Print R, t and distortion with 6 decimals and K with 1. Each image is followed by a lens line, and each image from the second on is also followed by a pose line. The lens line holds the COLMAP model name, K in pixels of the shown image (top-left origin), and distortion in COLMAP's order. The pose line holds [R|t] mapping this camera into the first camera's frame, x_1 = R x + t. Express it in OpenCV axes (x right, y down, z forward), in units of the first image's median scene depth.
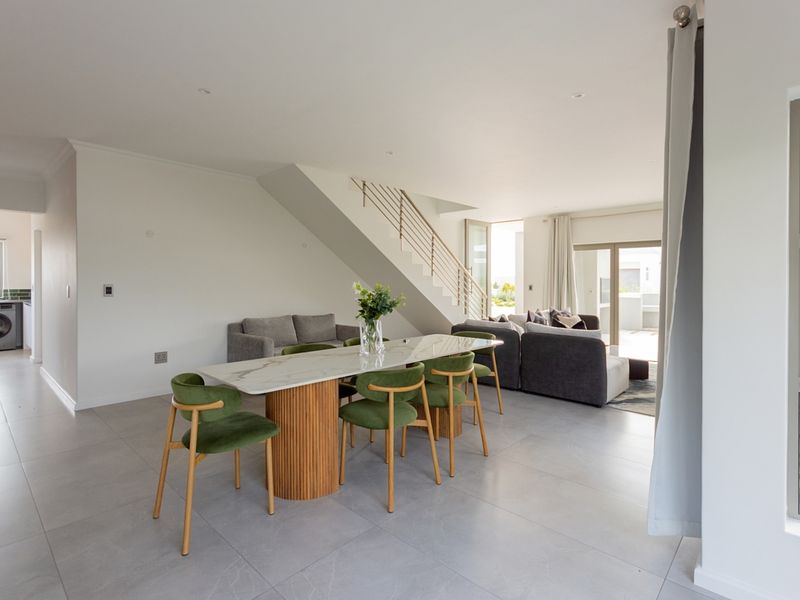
lens RADIAL K [[419.7, 0, 396.9], [0, 419.7, 280.2], [0, 0, 1]] dist [0.002003, 0.000154]
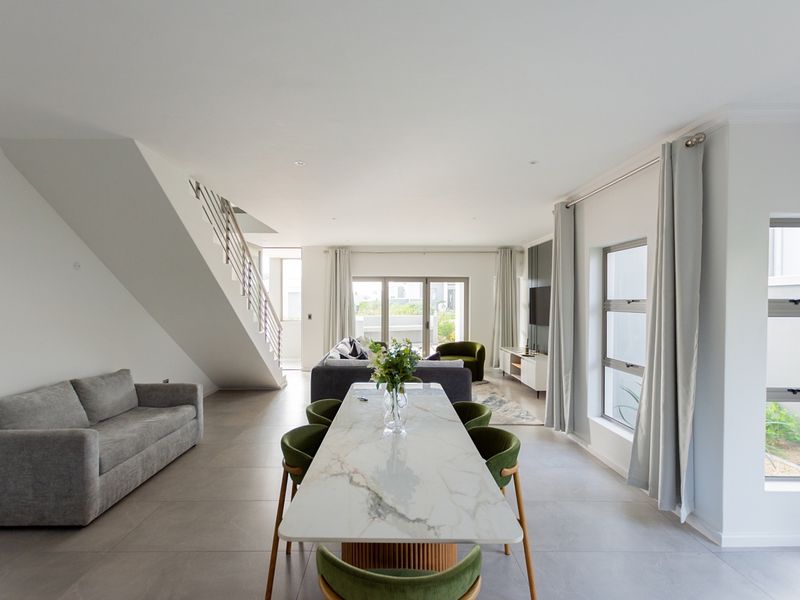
lens RADIAL K [[407.9, 0, 397.9], [0, 407.9, 296.3], [0, 0, 1]] dist [0.002923, 0.001048]
pose [[0.715748, 0.007455, 0.698319, -0.212110], [-0.001139, 0.999954, -0.009508, -0.021869], [-0.698358, 0.006010, 0.715724, 0.157264]]
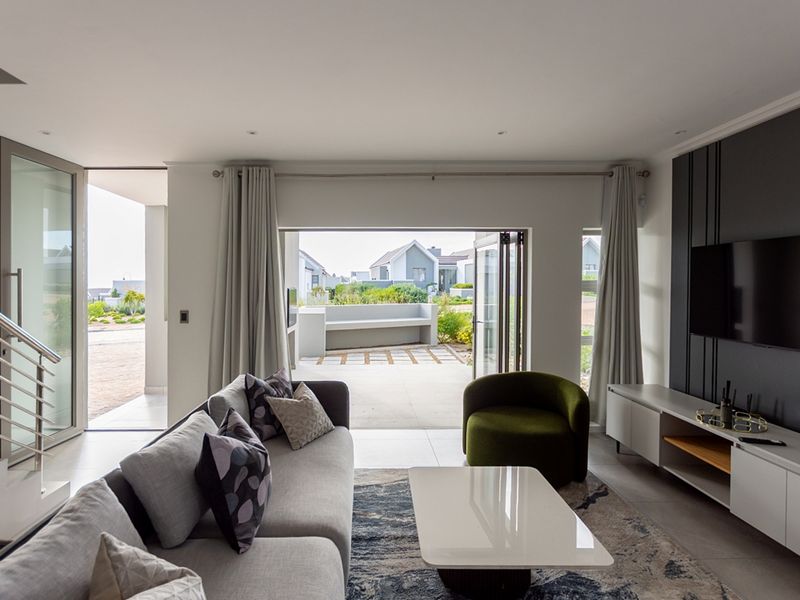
lens RADIAL K [[436.5, 0, 381.0], [0, 436.5, 283.8], [0, 0, 1]] dist [-0.001357, -0.000136]
pose [[0.714896, -0.003998, 0.699219, 0.137269], [0.003400, 0.999992, 0.002242, -0.018127], [-0.699222, 0.000774, 0.714904, 0.508467]]
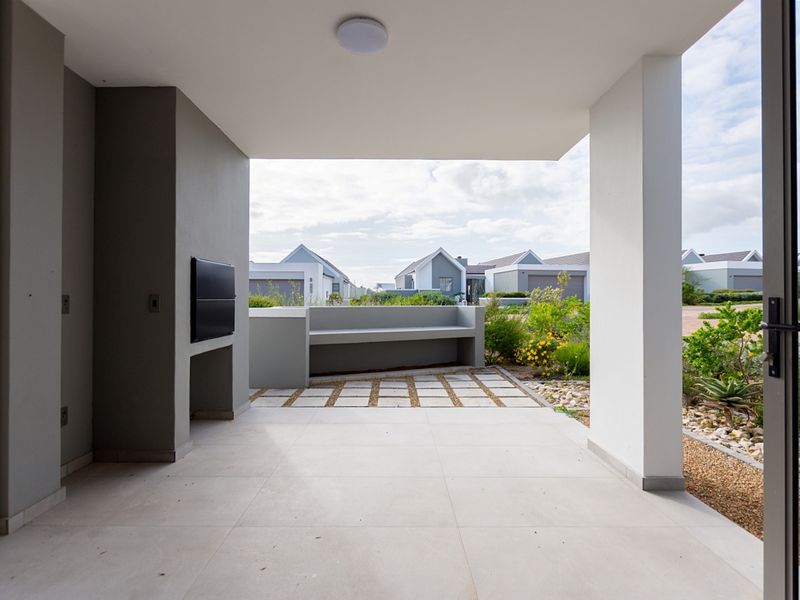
lens RADIAL K [[407.9, 0, 397.9], [0, 407.9, 296.3], [0, 0, 1]] dist [0.002923, 0.001048]
pose [[0.730553, -0.000605, 0.682855, 0.490601], [0.001888, 0.999998, -0.001134, 0.028404], [-0.682853, 0.002118, 0.730553, 0.850354]]
